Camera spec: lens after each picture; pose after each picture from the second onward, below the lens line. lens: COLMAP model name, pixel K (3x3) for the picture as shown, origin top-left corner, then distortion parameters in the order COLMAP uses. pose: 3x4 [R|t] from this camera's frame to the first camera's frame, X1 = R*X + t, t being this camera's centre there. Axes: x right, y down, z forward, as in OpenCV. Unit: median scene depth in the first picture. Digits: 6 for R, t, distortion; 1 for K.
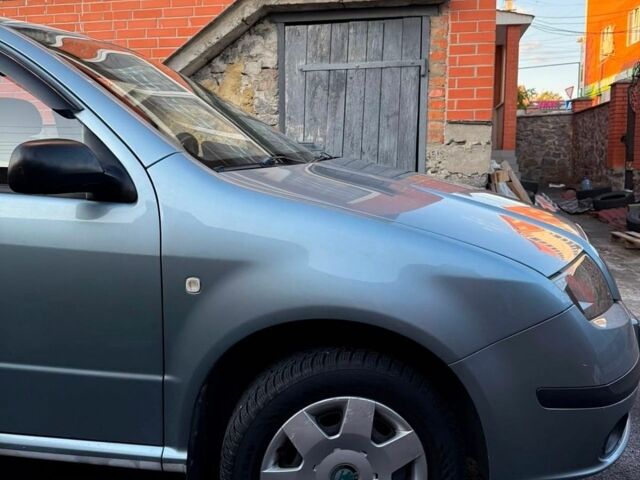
lens RADIAL K [[596.2, 0, 320.2], [0, 596.2, 227.7], [0, 0, 1]] dist [0.180777, -0.450966]
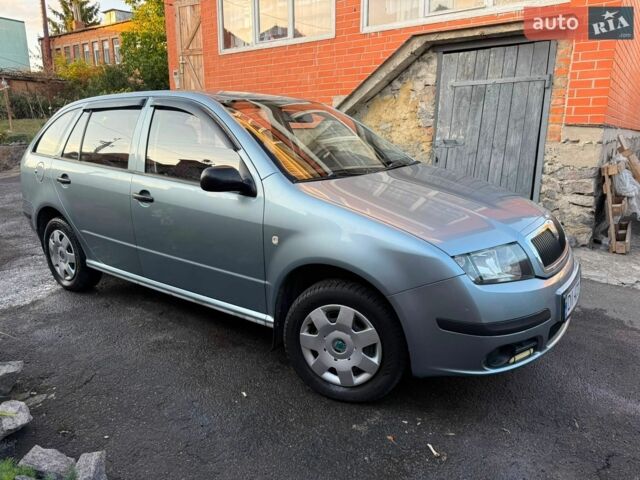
lens RADIAL K [[456.9, 0, 320.0], [0, 456.9, 240.0], [0, 0, 1]] dist [-0.002209, -0.003930]
pose [[0.896242, 0.103314, -0.431366, 0.188217], [-0.050634, 0.989969, 0.131901, -0.036788], [0.440666, -0.096373, 0.892483, -0.099323]]
